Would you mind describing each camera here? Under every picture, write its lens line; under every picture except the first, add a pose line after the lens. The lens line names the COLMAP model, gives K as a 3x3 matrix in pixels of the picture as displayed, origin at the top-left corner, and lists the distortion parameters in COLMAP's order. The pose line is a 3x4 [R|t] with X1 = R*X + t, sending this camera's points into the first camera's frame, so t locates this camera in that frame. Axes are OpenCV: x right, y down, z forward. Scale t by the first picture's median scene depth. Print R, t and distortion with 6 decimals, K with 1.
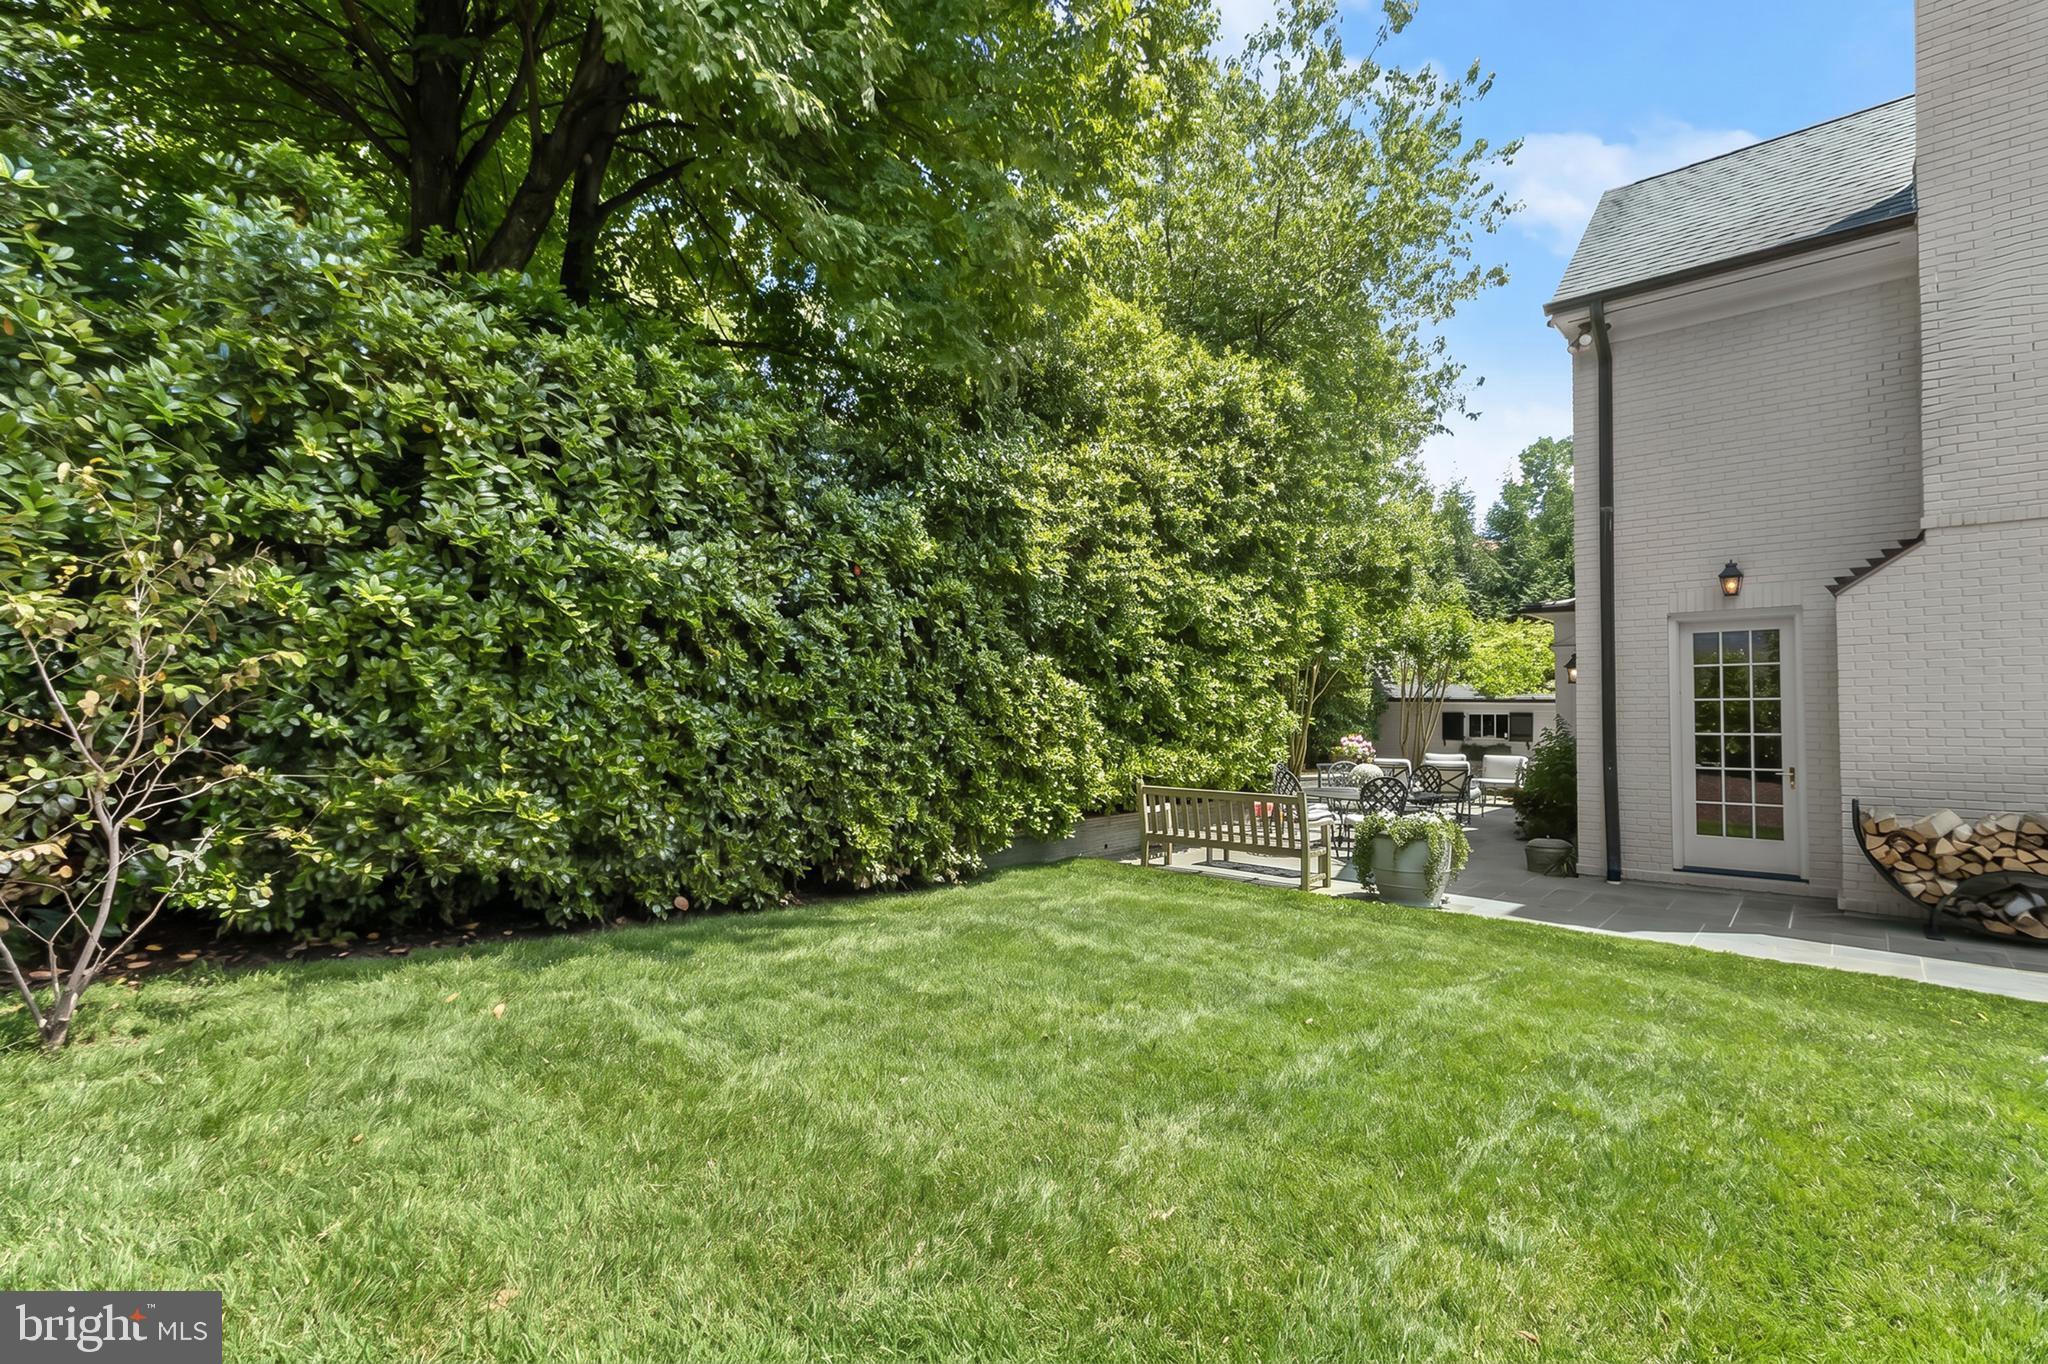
lens RADIAL K [[954.3, 0, 1010.2], [0, 954.3, 696.9], [0, 0, 1]] dist [0.002450, -0.001247]
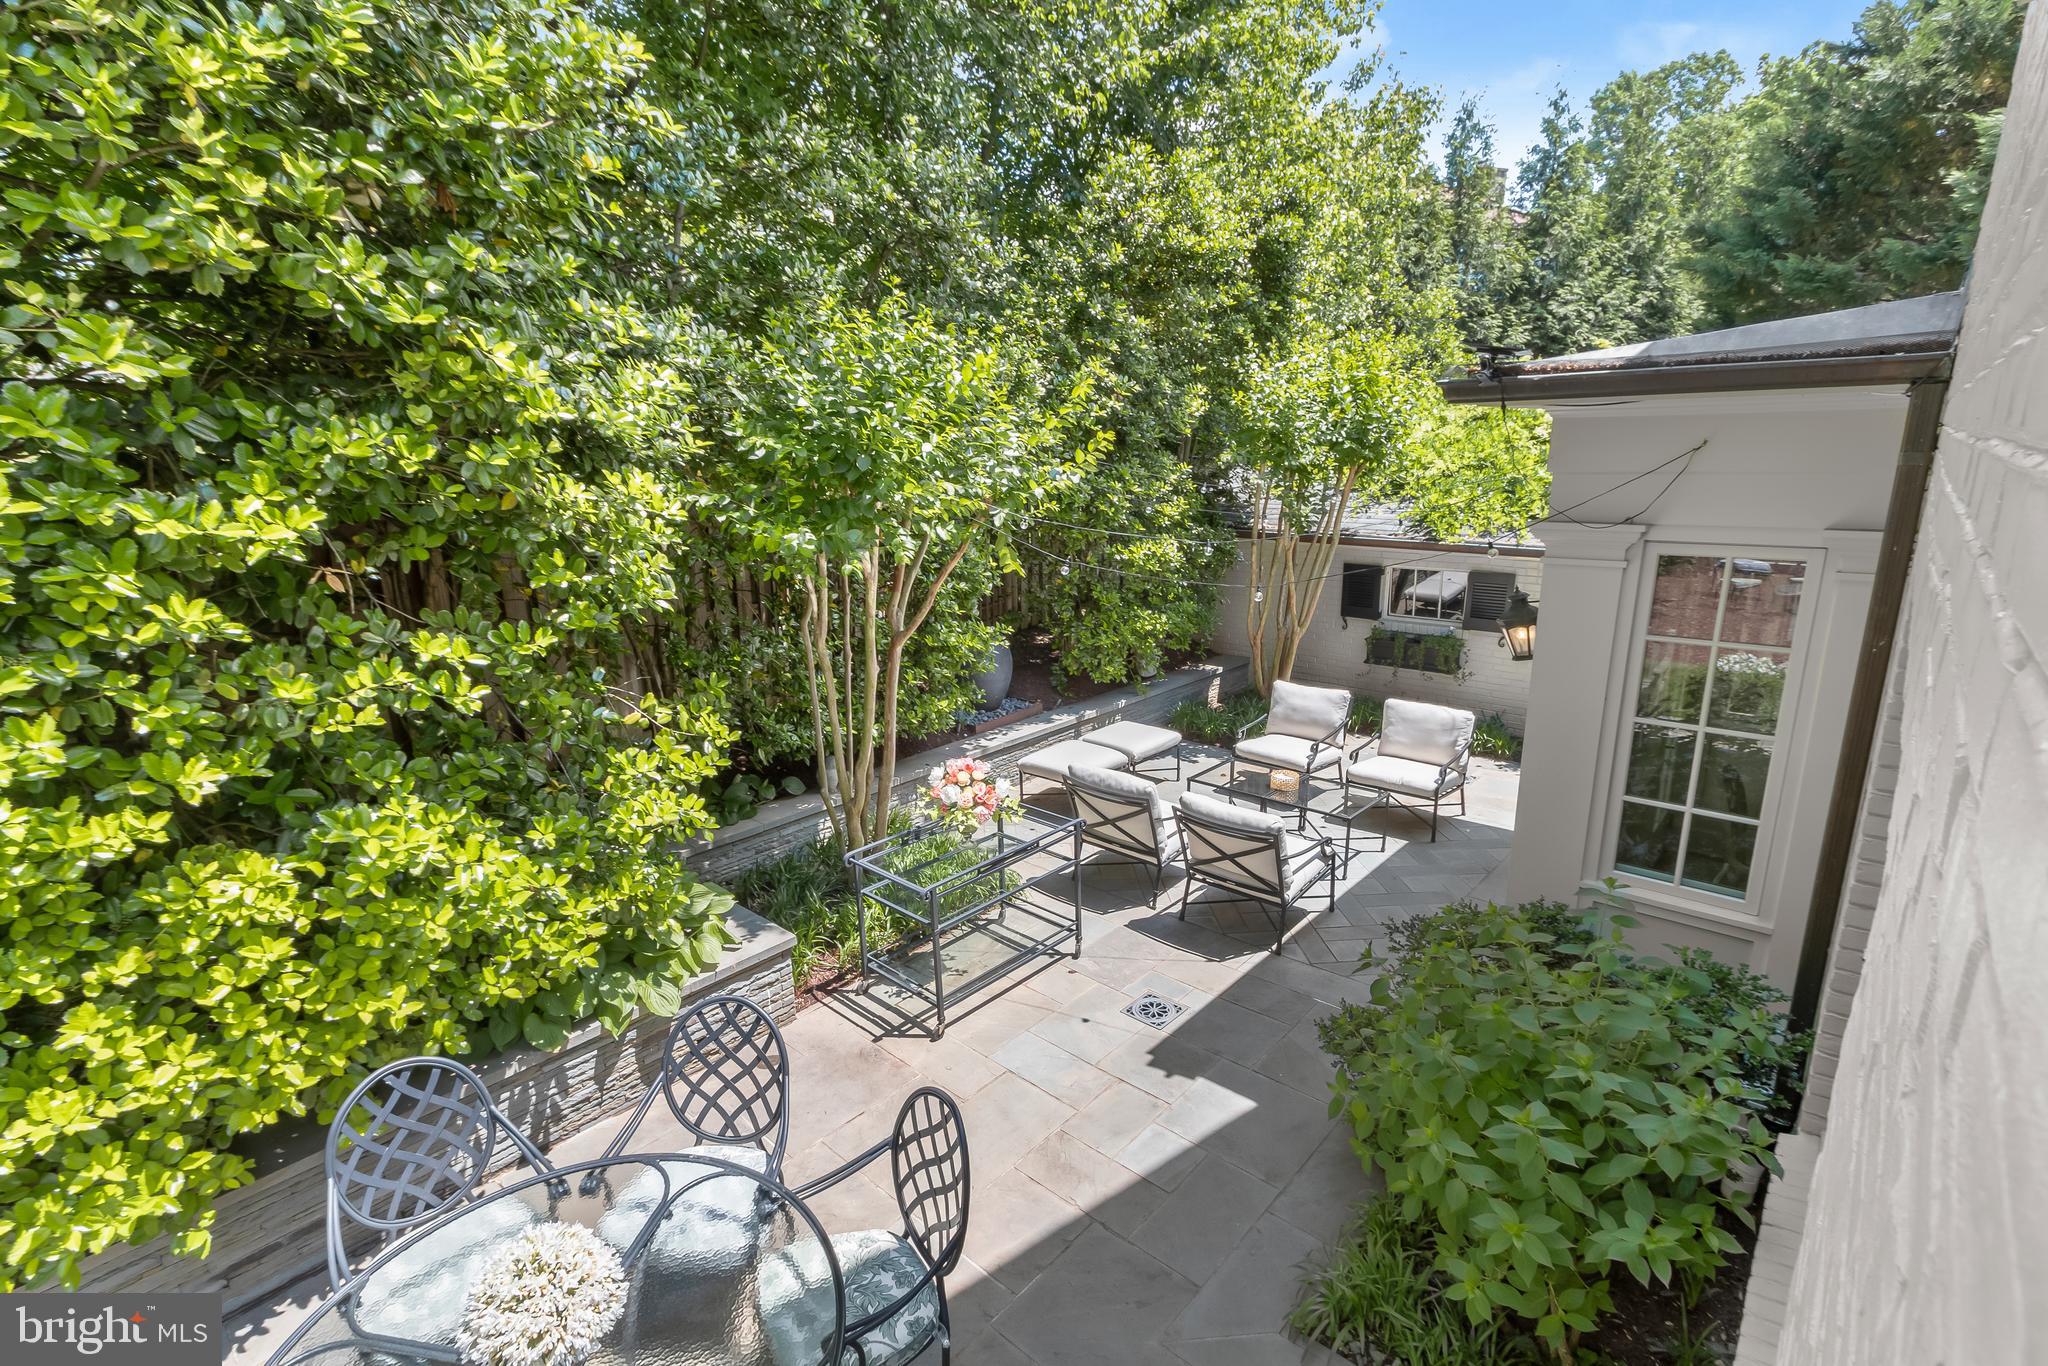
lens RADIAL K [[954.3, 0, 1030.7], [0, 954.3, 702.2], [0, 0, 1]] dist [0.002450, -0.001247]
pose [[0.999696, -0.024016, -0.005577, 0.462038], [0.024615, 0.959393, 0.280998, -0.095391], [-0.001398, -0.281050, 0.959692, 0.791267]]
